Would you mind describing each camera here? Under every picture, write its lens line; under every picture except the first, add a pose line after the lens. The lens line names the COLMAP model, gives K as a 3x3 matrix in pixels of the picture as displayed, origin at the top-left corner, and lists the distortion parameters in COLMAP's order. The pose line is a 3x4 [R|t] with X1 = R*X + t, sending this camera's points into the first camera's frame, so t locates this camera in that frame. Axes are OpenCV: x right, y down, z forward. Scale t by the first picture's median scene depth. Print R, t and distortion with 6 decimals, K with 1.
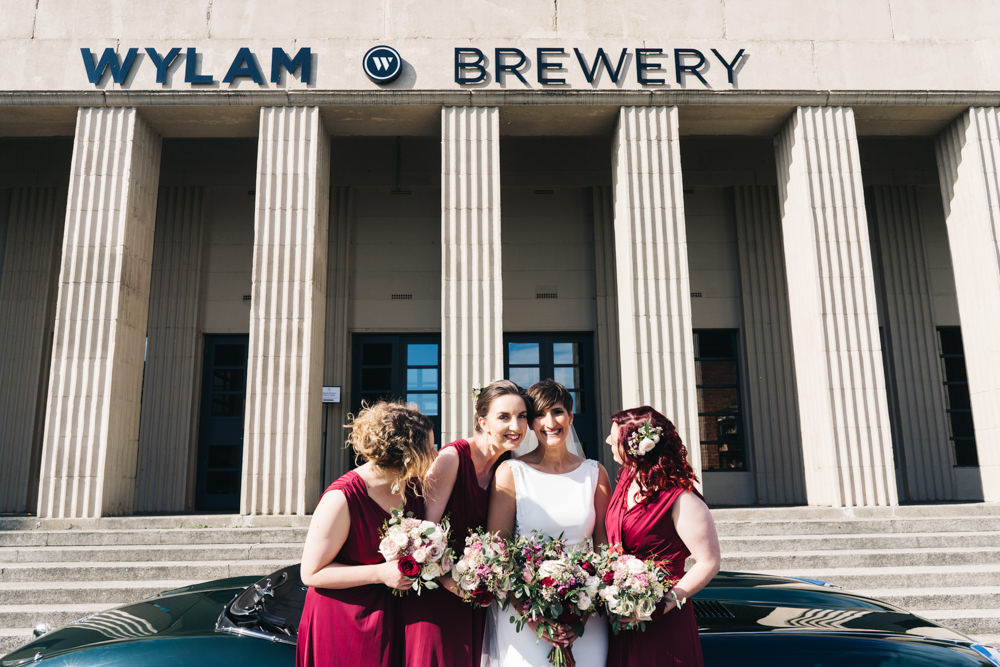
lens RADIAL K [[776.6, 0, 500.0], [0, 776.6, 333.5], [0, 0, 1]] dist [-0.016648, -0.002373]
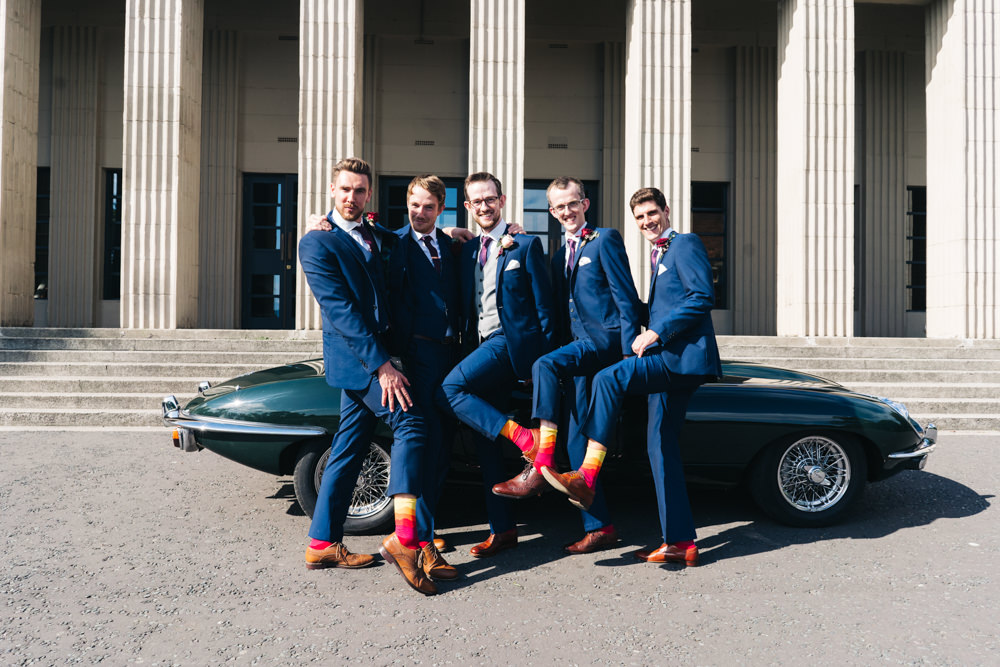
lens RADIAL K [[776.6, 0, 500.0], [0, 776.6, 333.5], [0, 0, 1]] dist [-0.016648, -0.002373]
pose [[0.999407, 0.024733, 0.023970, -0.051537], [-0.028739, 0.982397, 0.184579, 0.013928], [-0.018983, -0.185158, 0.982525, -0.147136]]
